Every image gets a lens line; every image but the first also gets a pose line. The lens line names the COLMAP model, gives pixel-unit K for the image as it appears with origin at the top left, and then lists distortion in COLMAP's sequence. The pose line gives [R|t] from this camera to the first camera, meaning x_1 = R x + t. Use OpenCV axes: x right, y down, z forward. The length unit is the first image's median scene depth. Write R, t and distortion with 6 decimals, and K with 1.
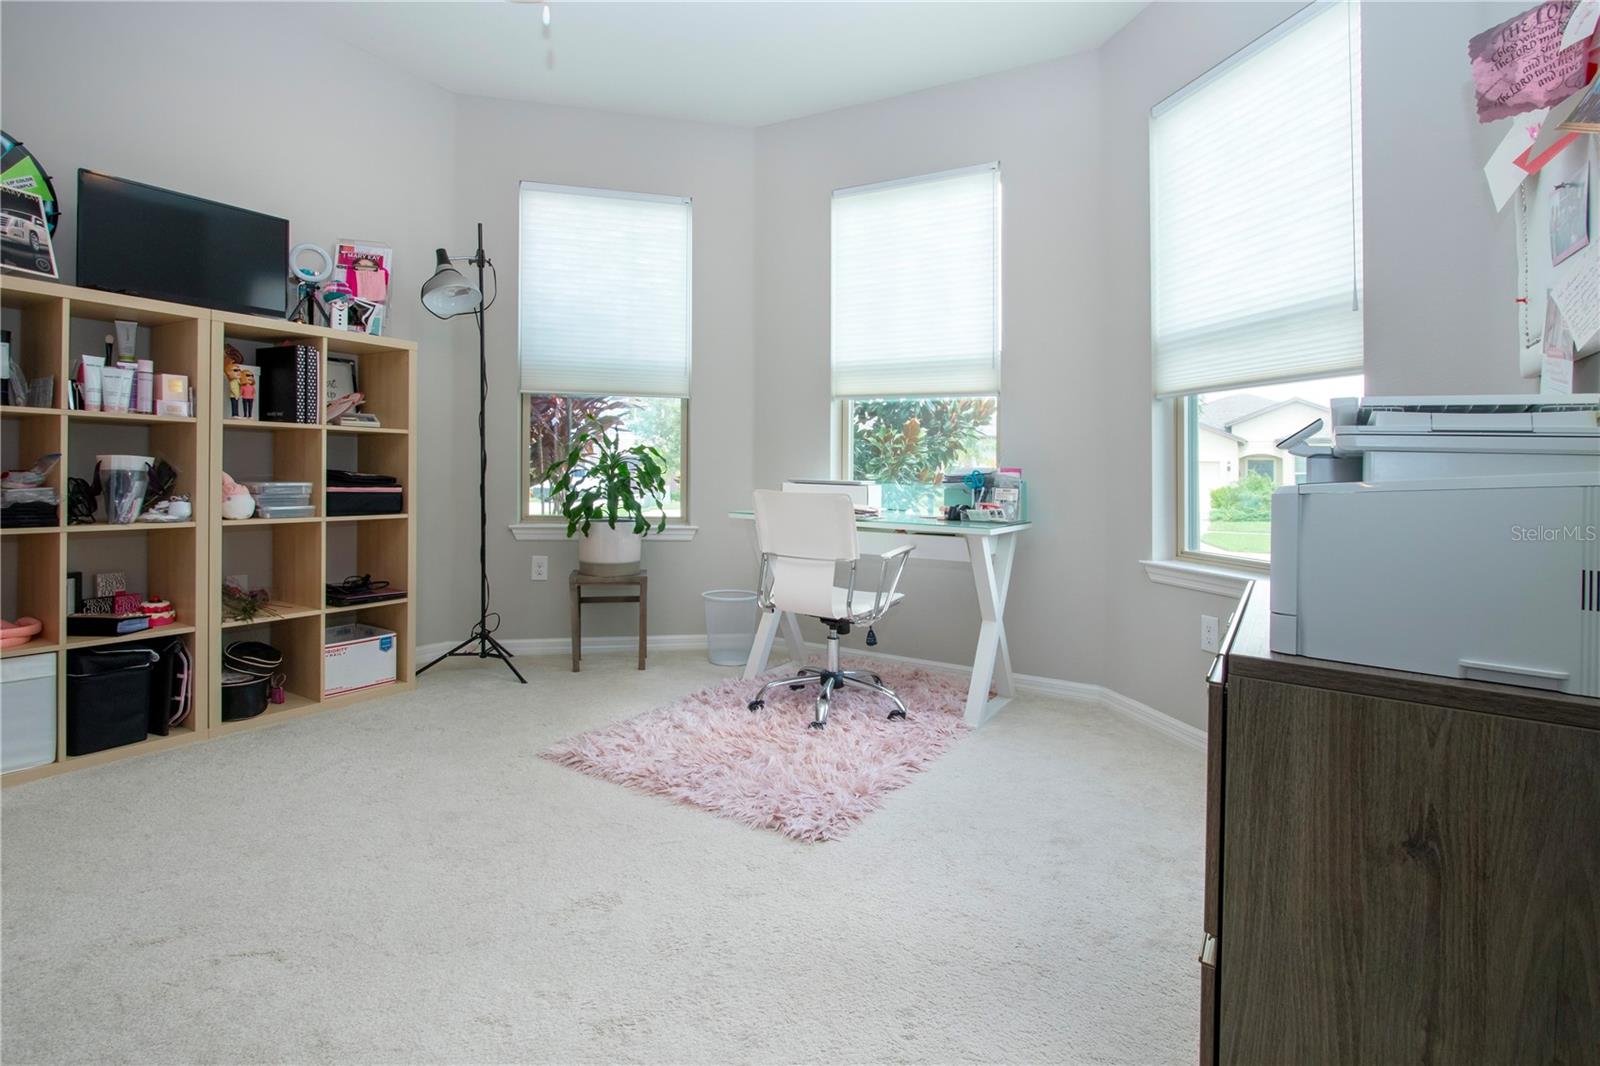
lens RADIAL K [[809.1, 0, 802.3], [0, 809.1, 454.3], [0, 0, 1]] dist [0.004221, 0.000556]
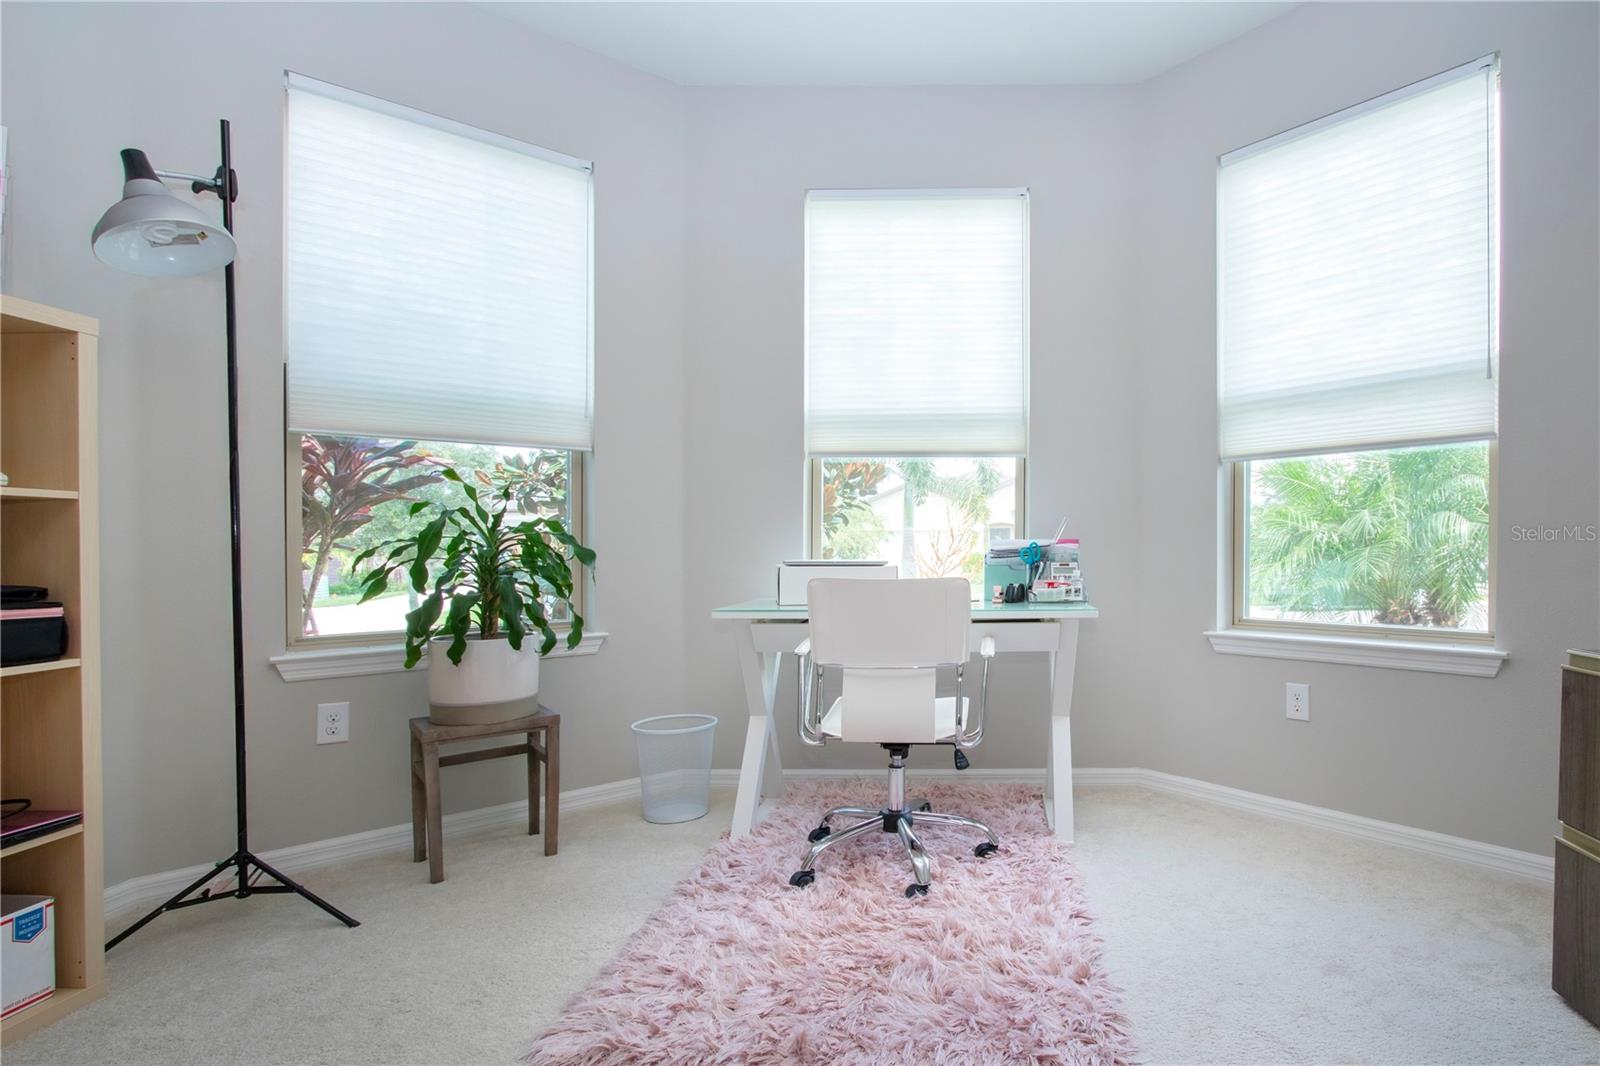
lens RADIAL K [[764.6, 0, 800.0], [0, 764.6, 533.0], [0, 0, 1]] dist [-0.001434, 0.000477]
pose [[0.858733, -0.019220, 0.512062, -0.345784], [0.016560, 0.999815, 0.009756, -0.001508], [-0.512155, 0.000102, 0.858893, 0.362303]]
